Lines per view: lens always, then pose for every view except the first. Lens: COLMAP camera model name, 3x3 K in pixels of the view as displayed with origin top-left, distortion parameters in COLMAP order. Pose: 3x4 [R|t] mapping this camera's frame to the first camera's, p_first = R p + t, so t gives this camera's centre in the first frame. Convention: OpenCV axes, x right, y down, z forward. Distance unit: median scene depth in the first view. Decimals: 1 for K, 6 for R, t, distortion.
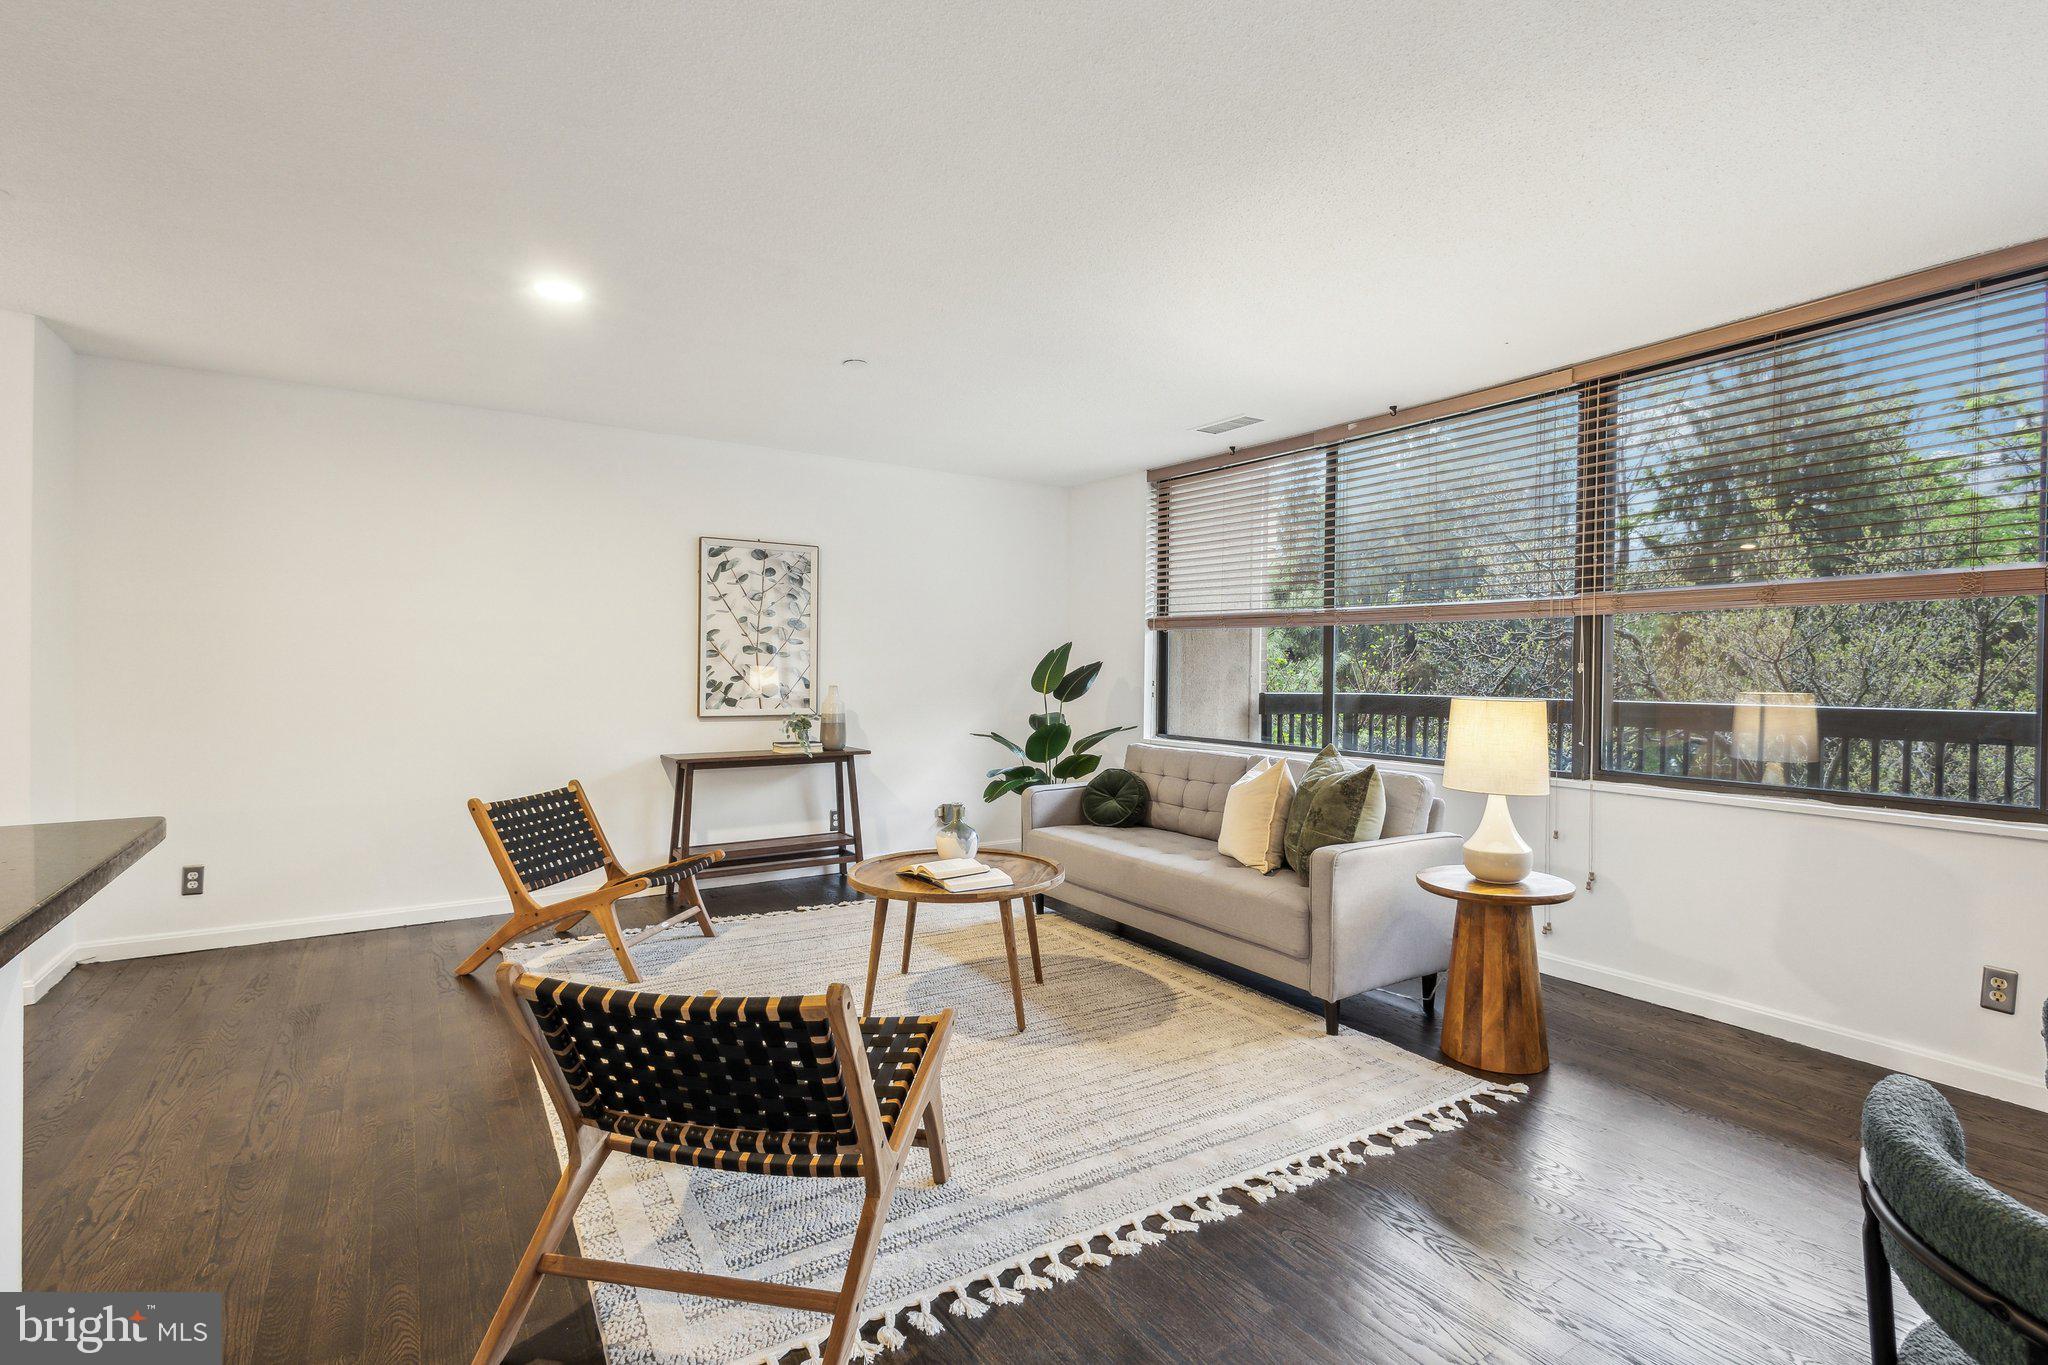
lens RADIAL K [[946.6, 0, 1019.6], [0, 946.6, 679.9], [0, 0, 1]] dist [0.012179, 0.000161]
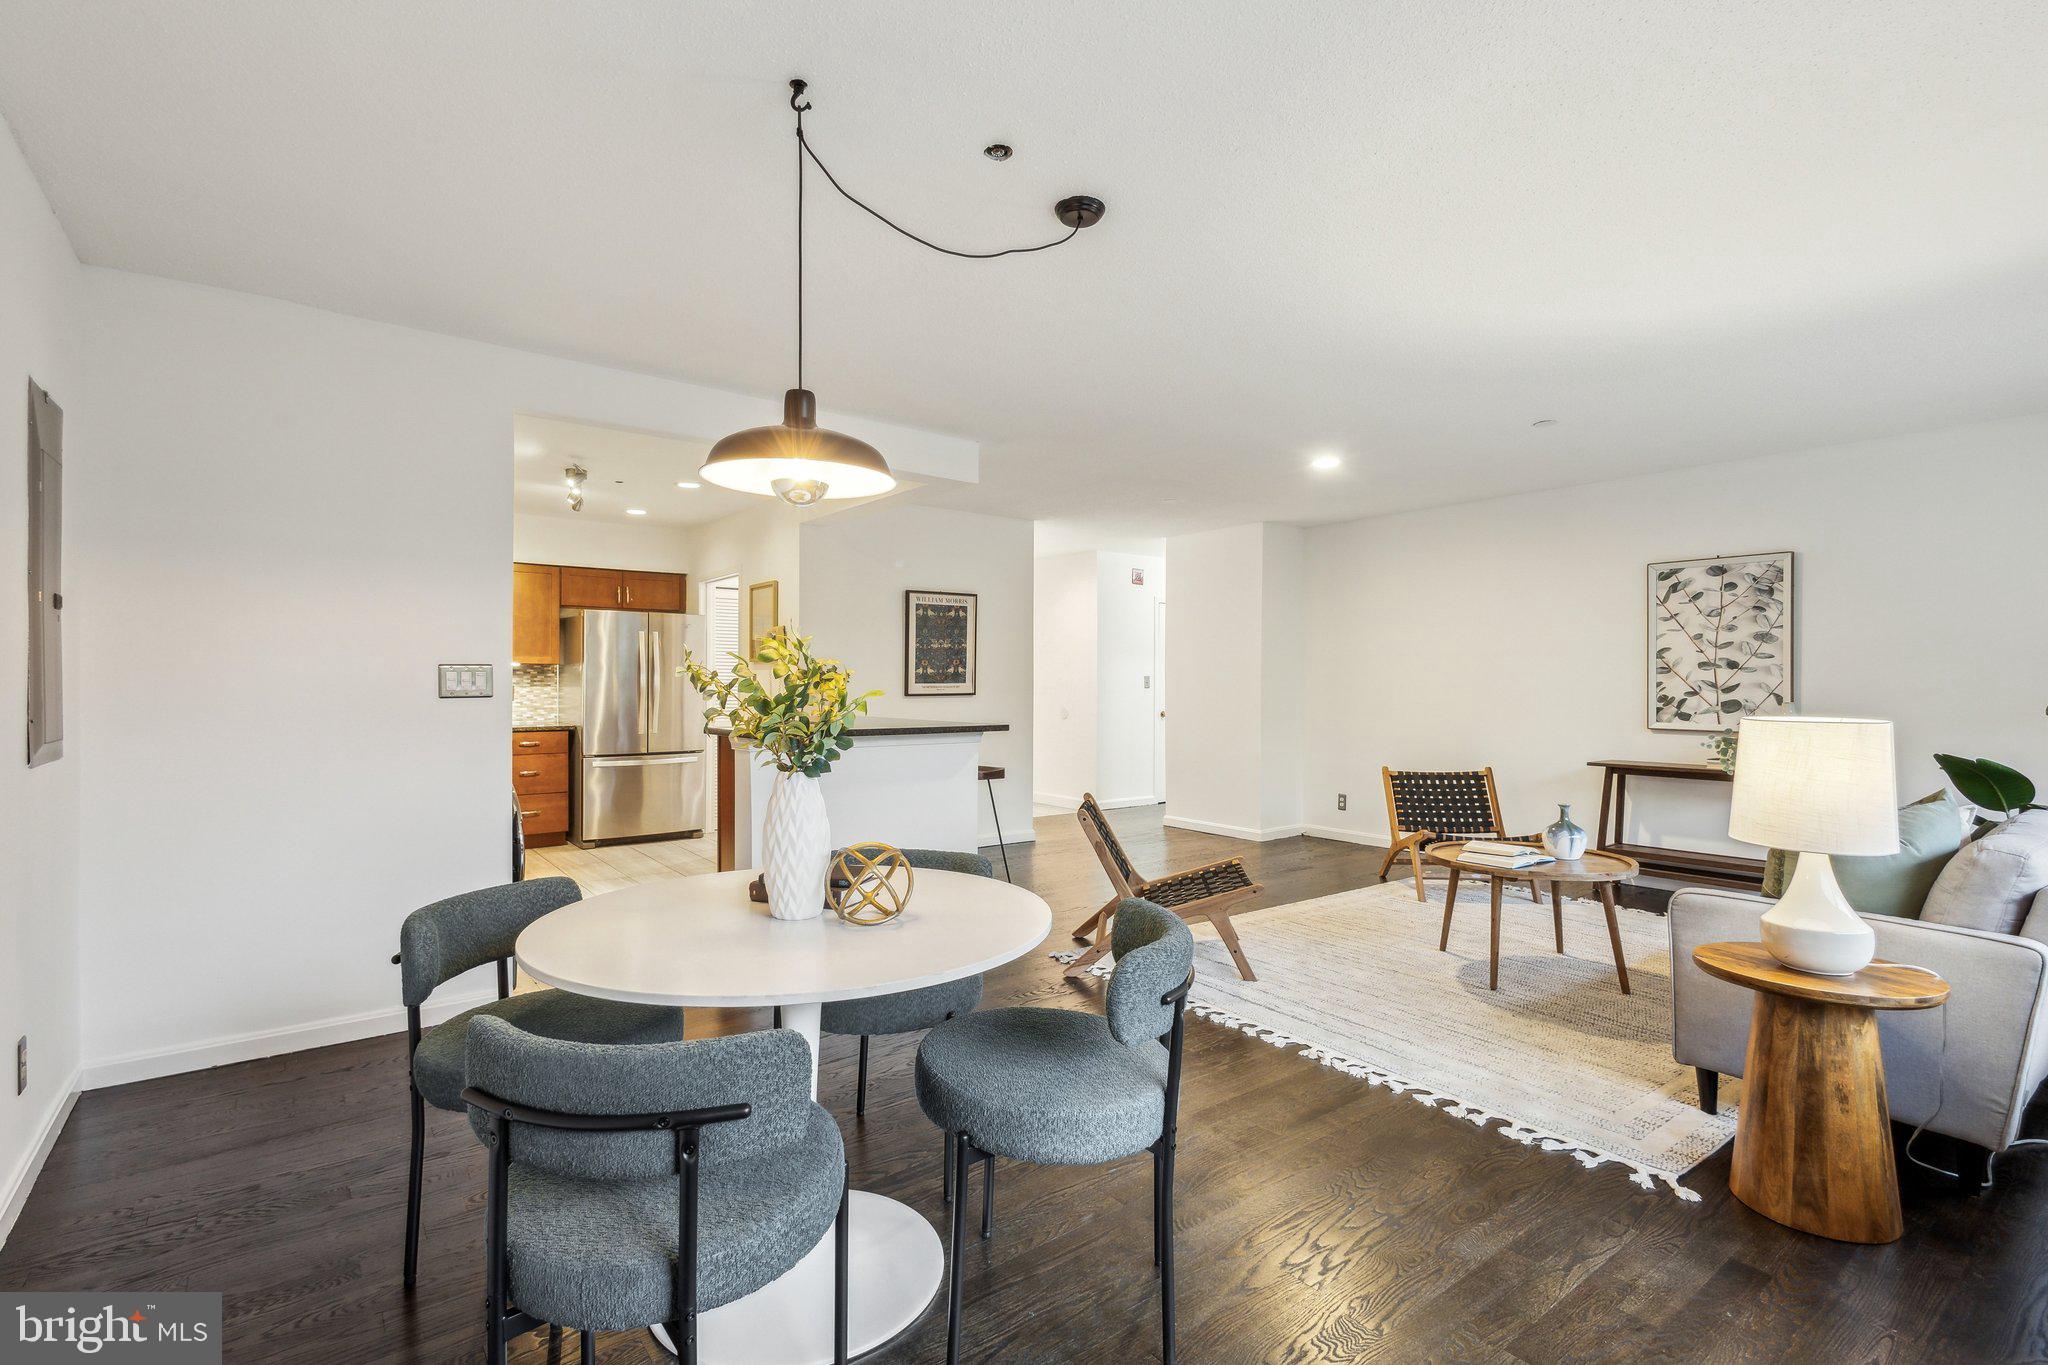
lens RADIAL K [[946.6, 0, 1032.6], [0, 946.6, 689.1], [0, 0, 1]] dist [0.012179, 0.000161]
pose [[0.085029, -0.000807, -0.996378, 0.690110], [-0.010075, 0.999948, -0.001670, 0.002339], [0.996328, 0.010181, 0.085016, 0.197889]]
